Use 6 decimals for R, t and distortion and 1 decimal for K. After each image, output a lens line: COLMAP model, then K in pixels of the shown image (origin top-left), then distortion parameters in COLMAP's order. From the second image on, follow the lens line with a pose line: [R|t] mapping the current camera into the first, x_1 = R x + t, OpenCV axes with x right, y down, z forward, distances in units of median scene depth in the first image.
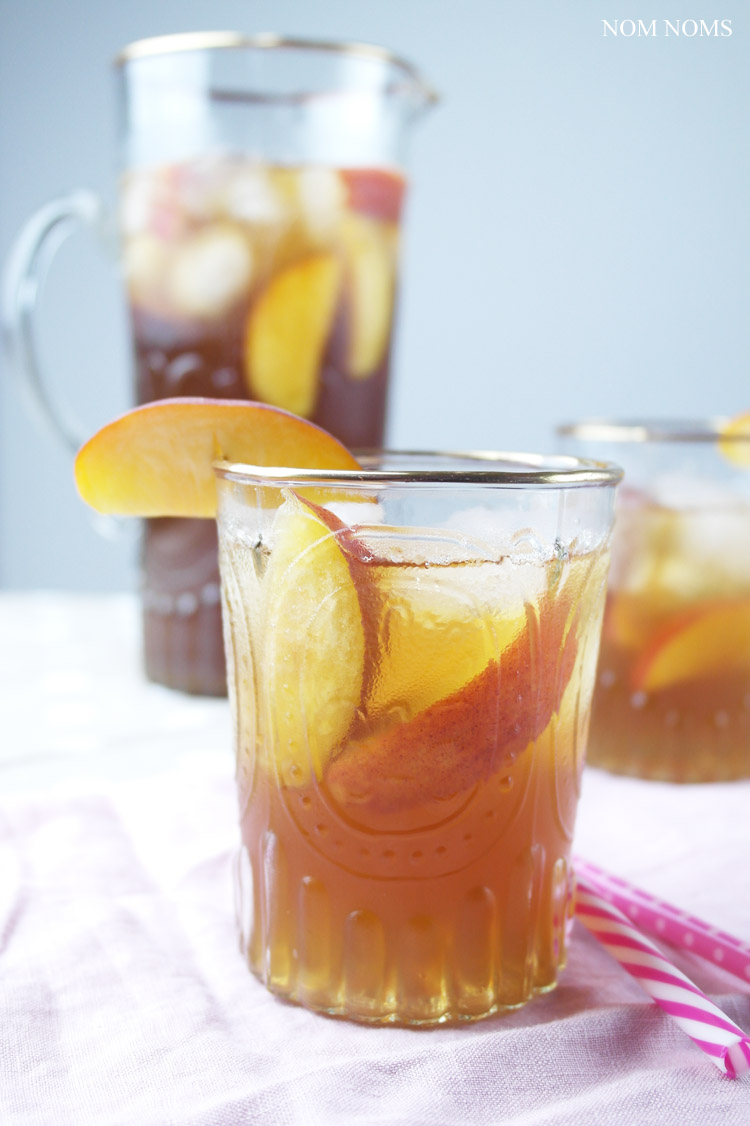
lens RADIAL K [[1281.8, 0, 375.0], [0, 1281.8, 563.0], [0, 0, 1]] dist [-0.014258, -0.010371]
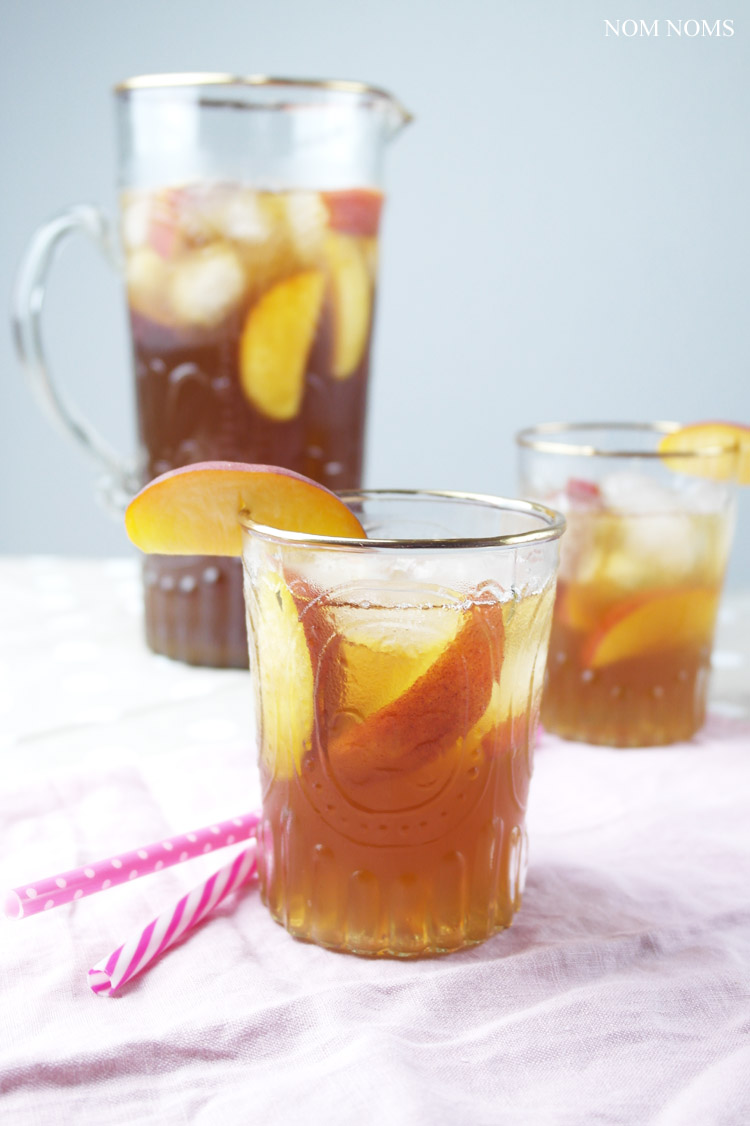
lens RADIAL K [[1281.8, 0, 375.0], [0, 1281.8, 563.0], [0, 0, 1]] dist [-0.014258, -0.010371]
pose [[0.999667, -0.006015, 0.025077, -0.025533], [0.004664, 0.998553, 0.053570, -0.099280], [-0.025363, -0.053435, 0.998249, -0.253223]]
